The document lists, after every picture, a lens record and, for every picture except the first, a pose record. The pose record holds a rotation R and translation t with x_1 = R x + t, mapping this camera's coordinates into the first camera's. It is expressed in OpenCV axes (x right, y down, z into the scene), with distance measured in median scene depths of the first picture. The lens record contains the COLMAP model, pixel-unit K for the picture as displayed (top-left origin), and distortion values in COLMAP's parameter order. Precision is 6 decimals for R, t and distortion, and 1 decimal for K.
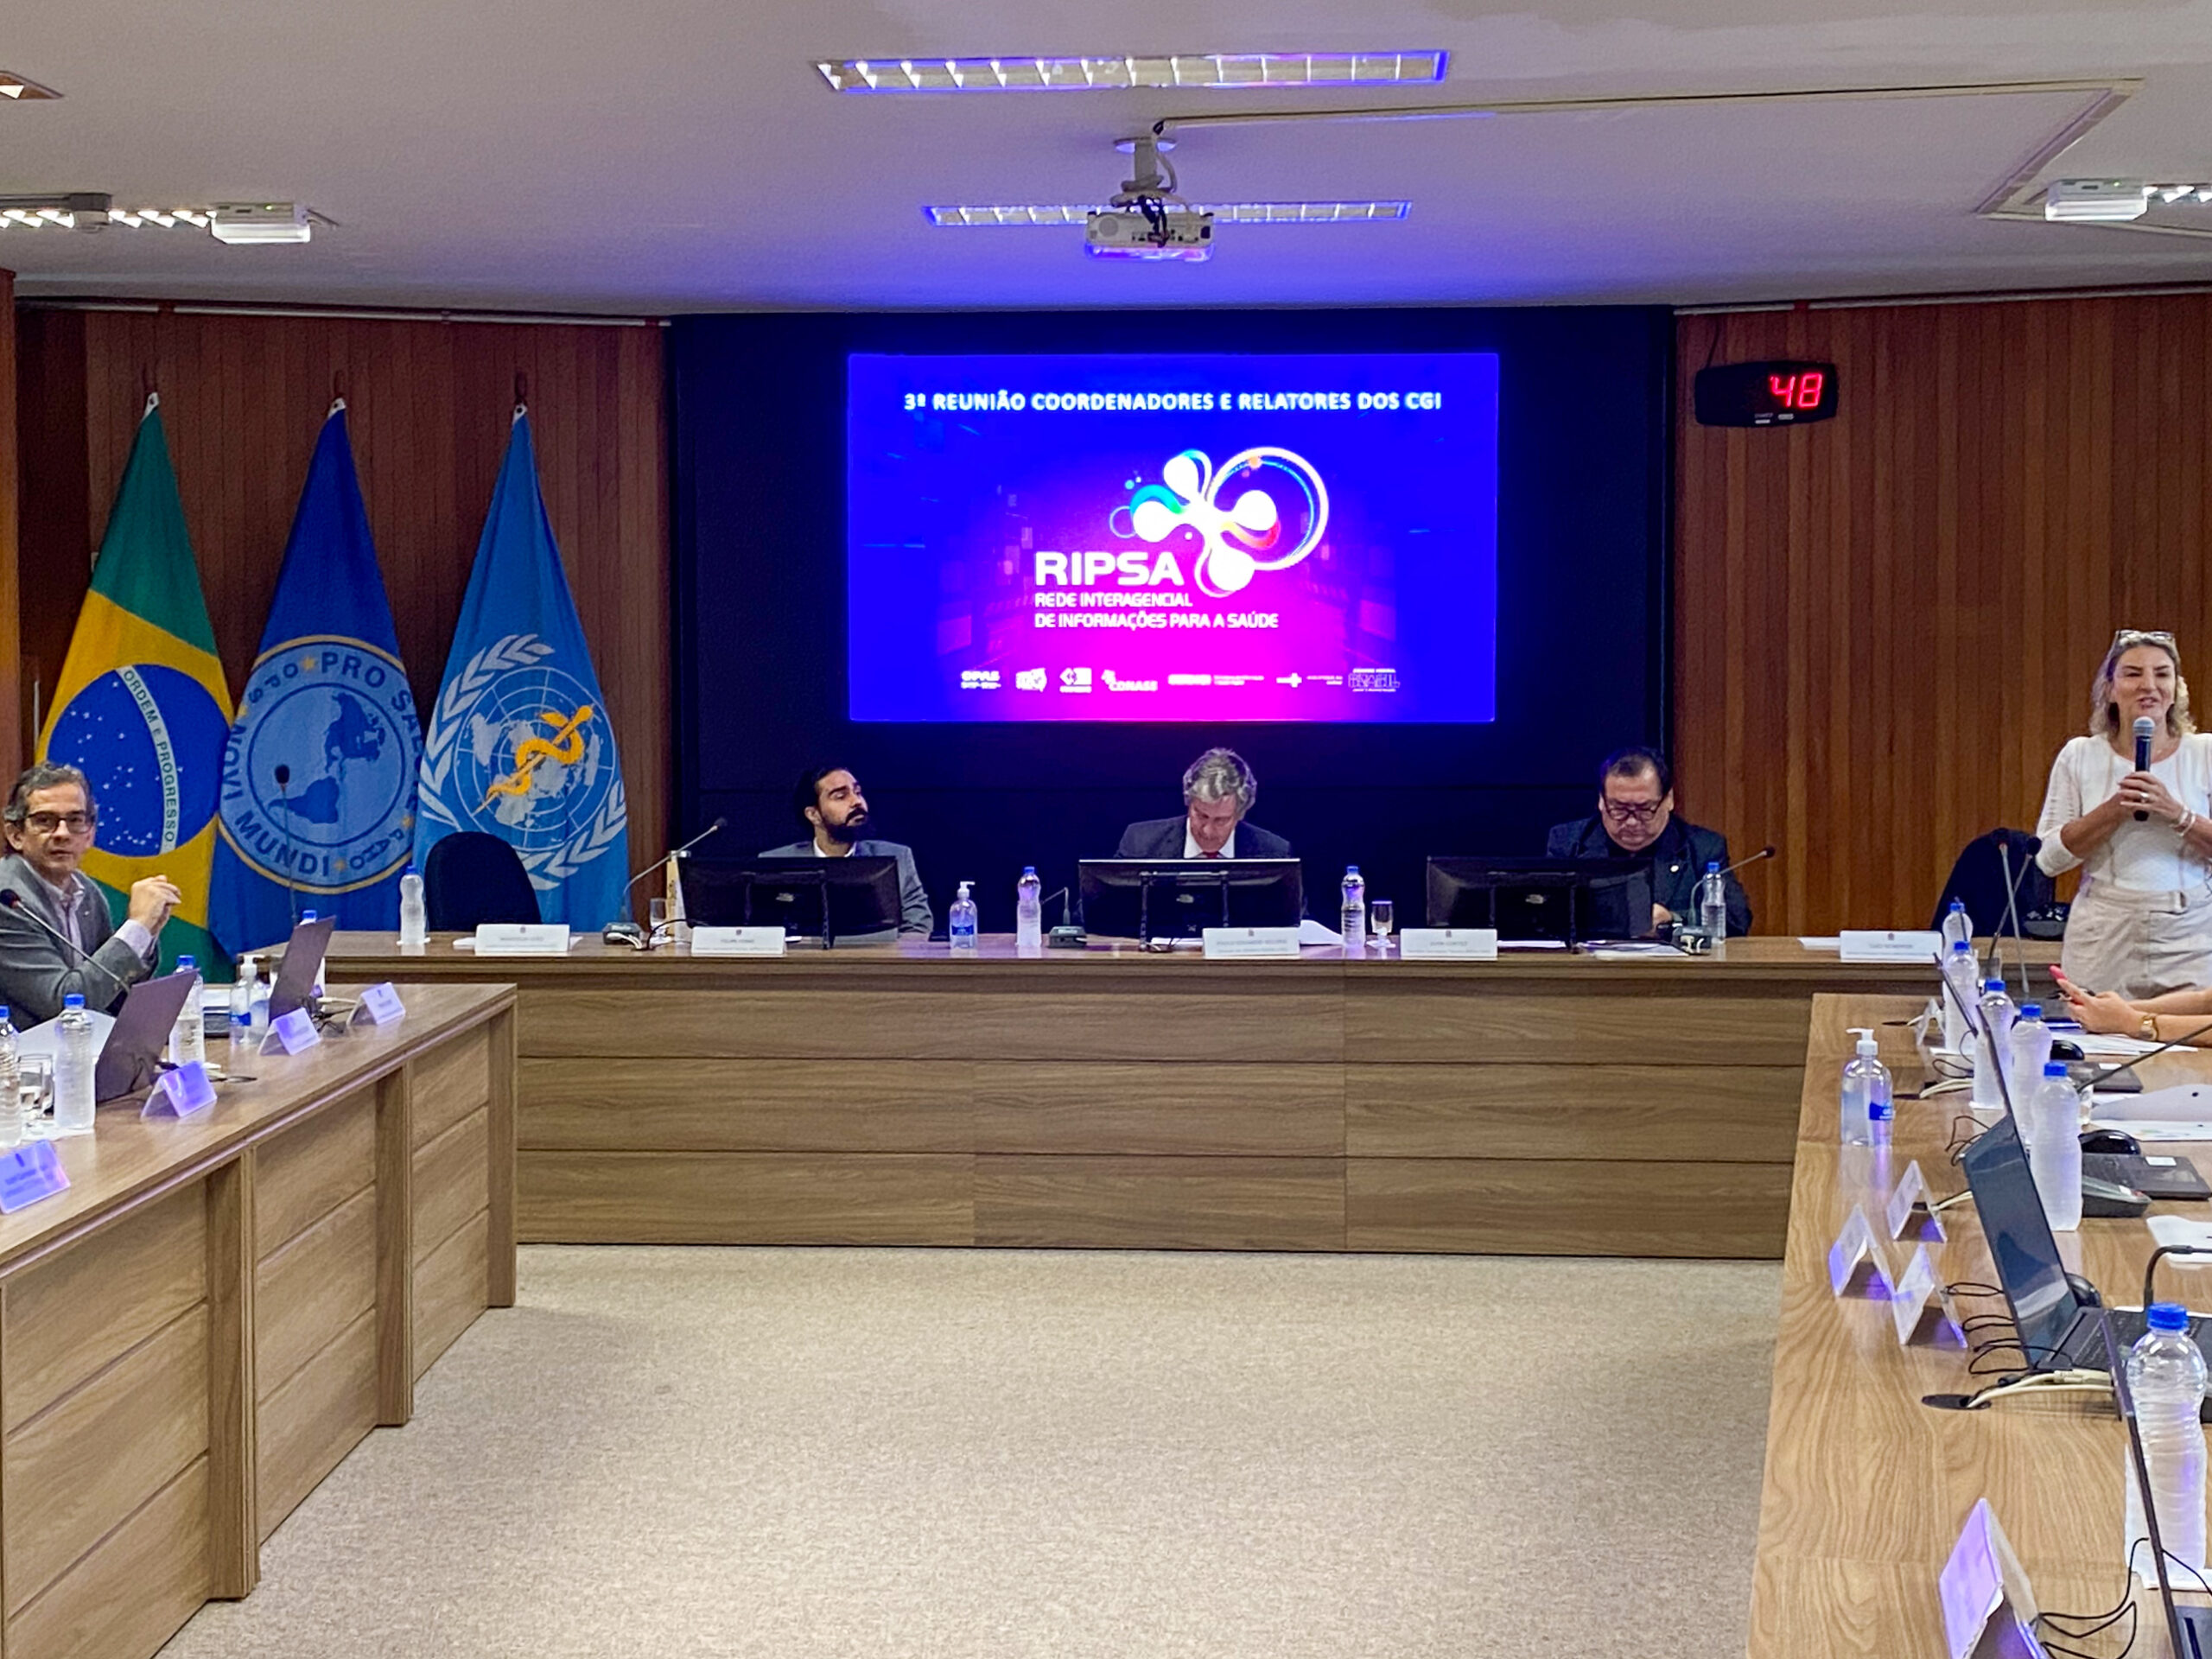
lens RADIAL K [[3414.5, 0, 1112.4], [0, 3414.5, 751.0], [0, 0, 1]] dist [0.120325, -0.250452]
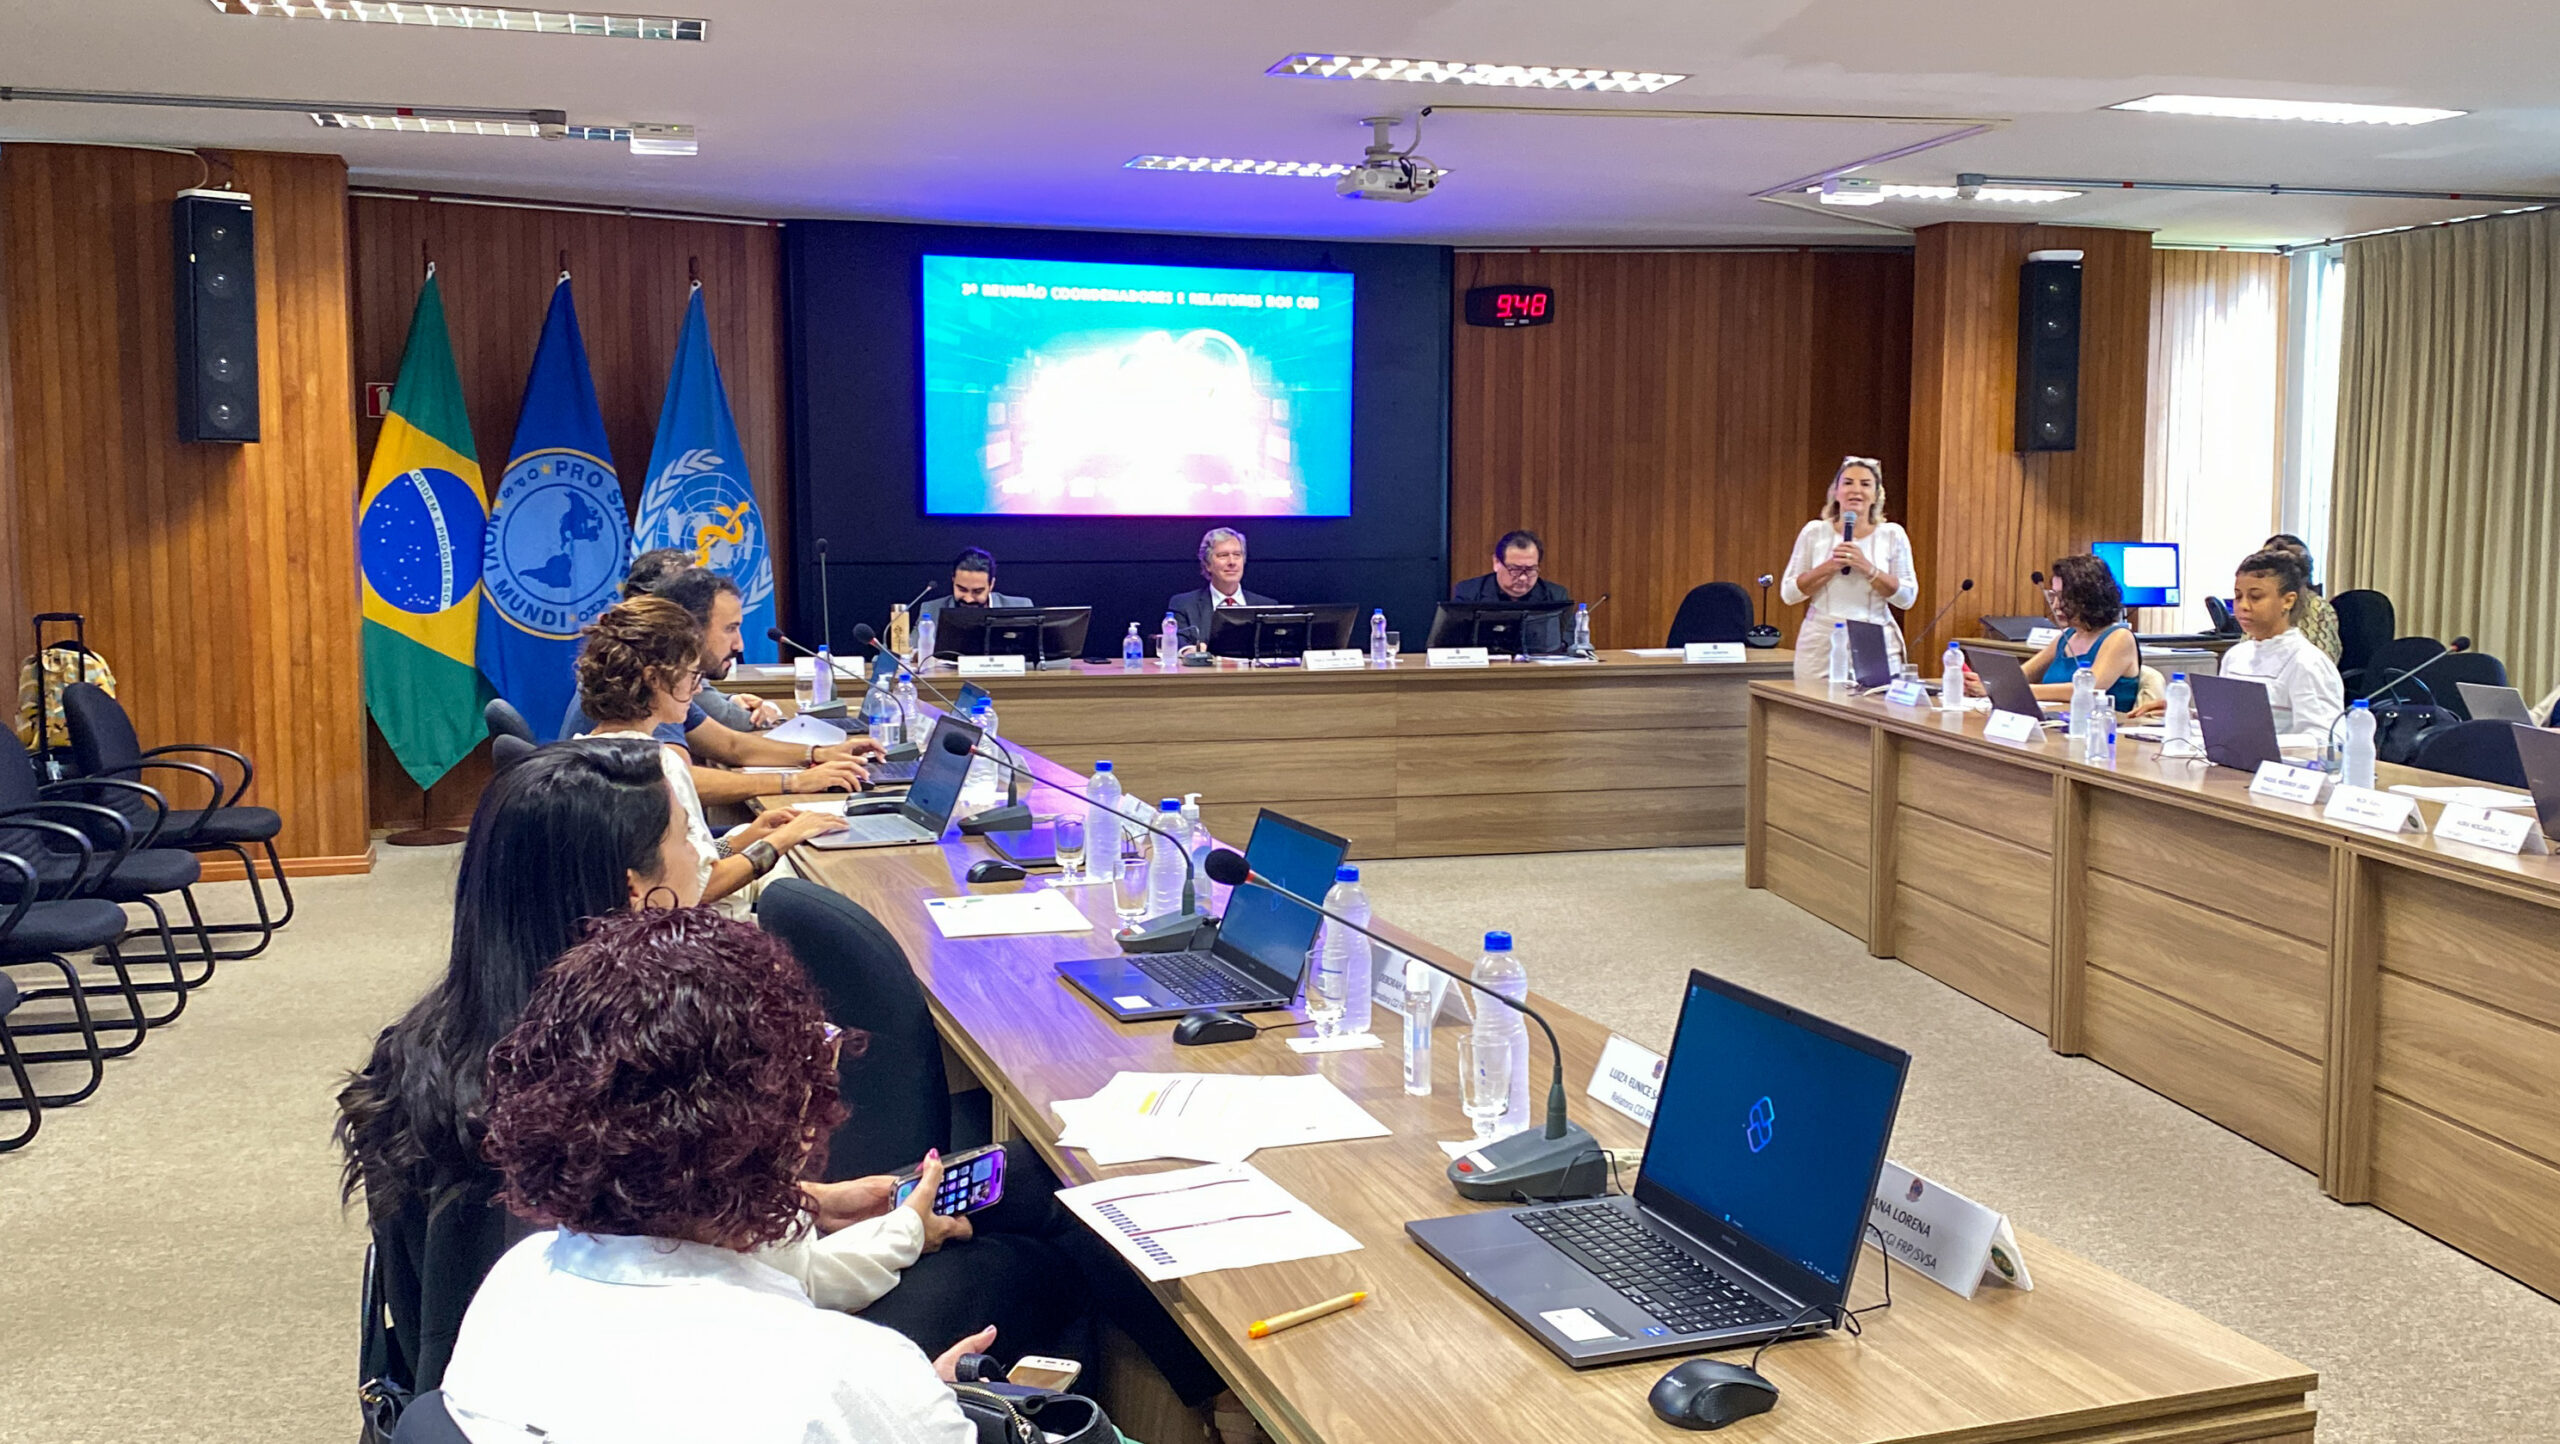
lens RADIAL K [[2294.0, 0, 1341.8], [0, 2294.0, 694.5], [0, 0, 1]] dist [0.084433, -0.156398]
pose [[0.937697, -0.024530, 0.346586, -0.258307], [0.002191, 0.997902, 0.064700, 0.004765], [-0.347446, -0.059910, 0.935784, 0.037860]]
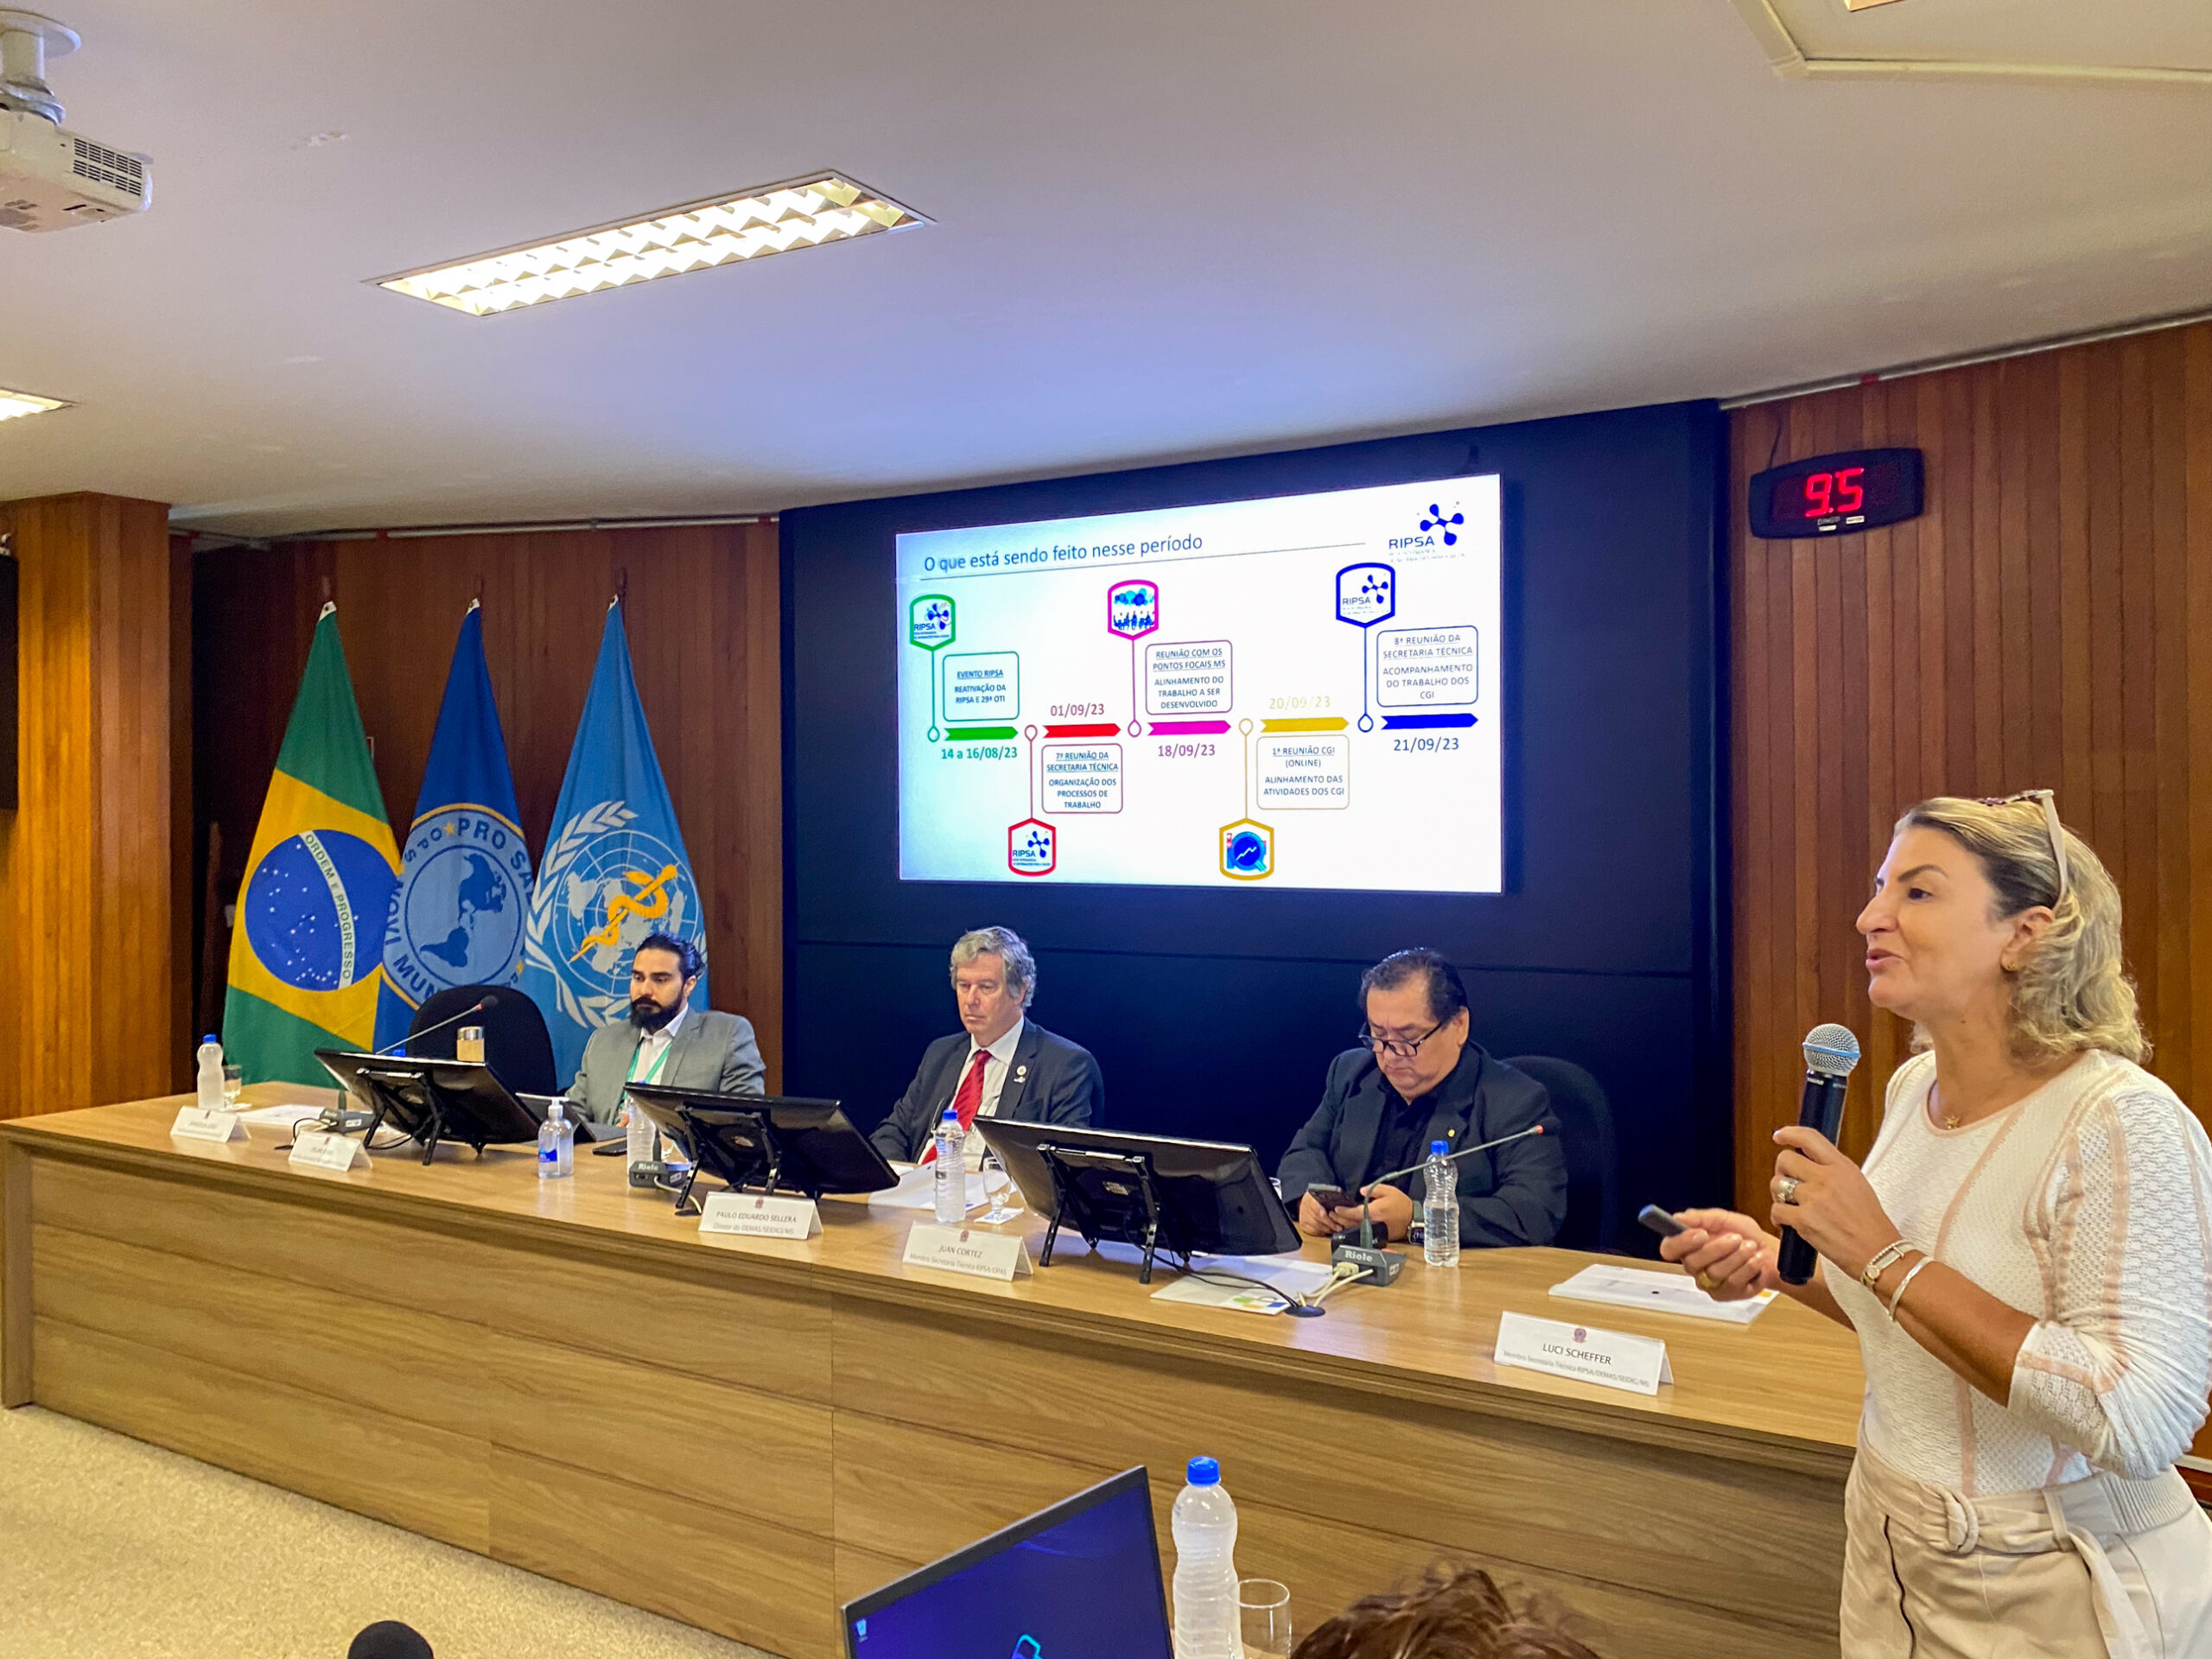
lens RADIAL K [[1730.9, 0, 1137.2], [0, 1730.9, 813.3], [0, 0, 1]] dist [0.050990, -0.078284]
pose [[0.889921, -0.002352, -0.456108, 0.240535], [-0.006194, 0.999832, -0.017242, -0.021811], [0.456072, 0.018169, 0.889757, 0.584263]]
